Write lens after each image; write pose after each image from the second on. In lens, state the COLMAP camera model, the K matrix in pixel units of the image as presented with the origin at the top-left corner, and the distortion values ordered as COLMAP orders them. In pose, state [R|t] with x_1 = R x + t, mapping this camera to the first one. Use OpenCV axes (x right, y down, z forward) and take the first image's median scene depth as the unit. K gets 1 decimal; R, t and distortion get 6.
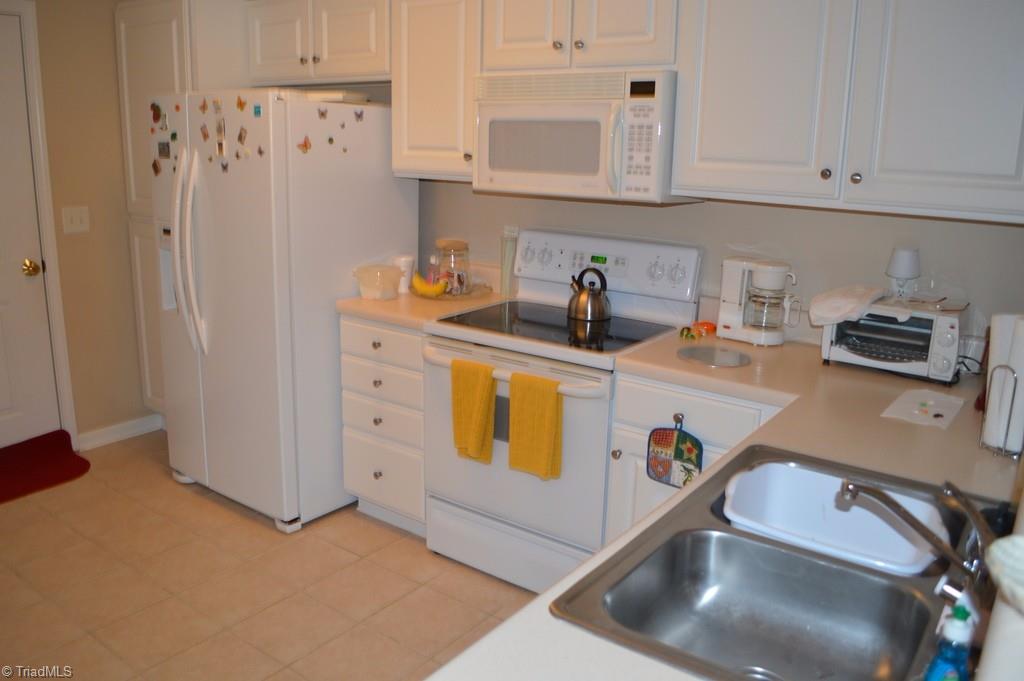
lens RADIAL K [[818.4, 0, 509.7], [0, 818.4, 342.2], [0, 0, 1]] dist [-0.092773, 0.020332]
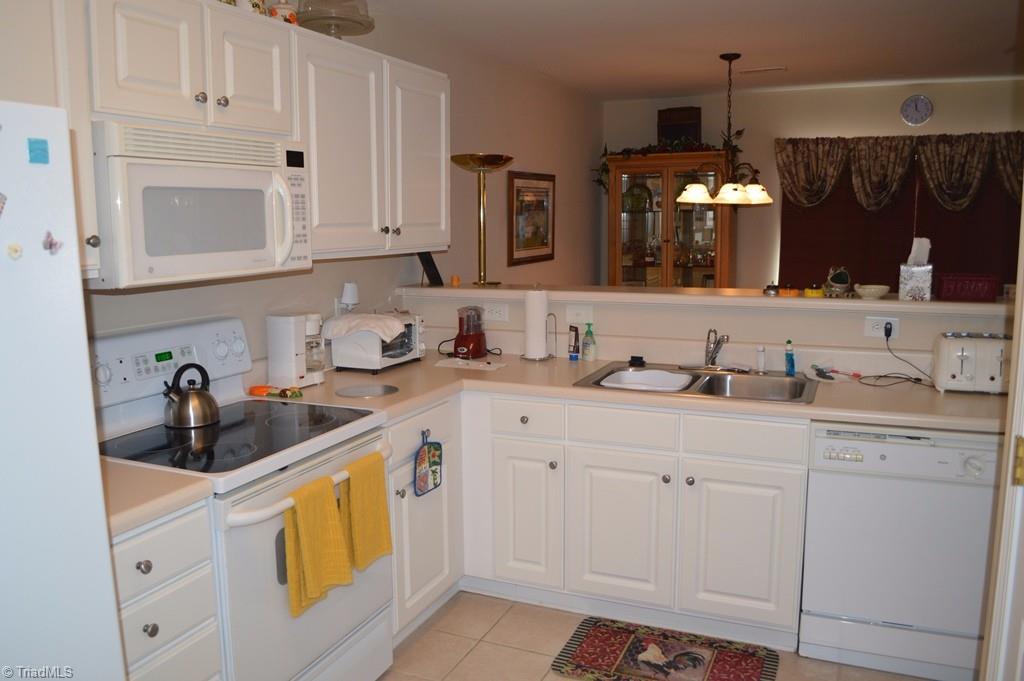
lens RADIAL K [[818.4, 0, 508.7], [0, 818.4, 337.0], [0, 0, 1]] dist [-0.092773, 0.020332]
pose [[-0.224754, -0.159968, 0.961195, -0.878335], [0.241005, 0.946659, 0.213902, -0.249049], [-0.944141, 0.279728, -0.174212, 0.965024]]
